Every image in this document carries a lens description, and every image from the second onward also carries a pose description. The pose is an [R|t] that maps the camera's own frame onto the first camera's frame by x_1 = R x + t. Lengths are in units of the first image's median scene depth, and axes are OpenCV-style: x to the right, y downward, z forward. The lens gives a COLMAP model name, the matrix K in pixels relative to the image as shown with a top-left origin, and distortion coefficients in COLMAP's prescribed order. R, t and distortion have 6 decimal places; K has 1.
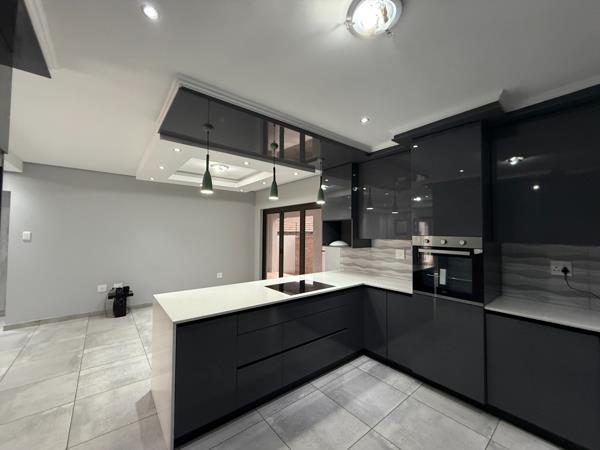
lens RADIAL K [[238.6, 0, 298.6], [0, 238.6, 224.9], [0, 0, 1]] dist [-0.001795, -0.000181]
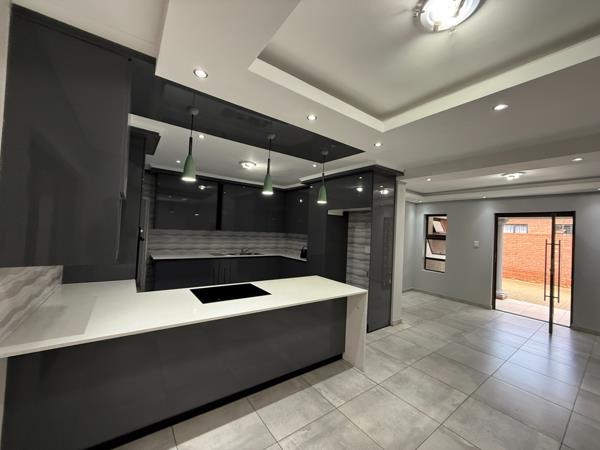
lens RADIAL K [[238.6, 0, 298.6], [0, 238.6, 224.9], [0, 0, 1]] dist [-0.001795, -0.000181]
pose [[-0.997306, -0.052792, 0.050935, -0.273065], [-0.055452, 0.997091, -0.052302, 0.047656], [-0.048025, -0.054986, -0.997332, 1.879669]]
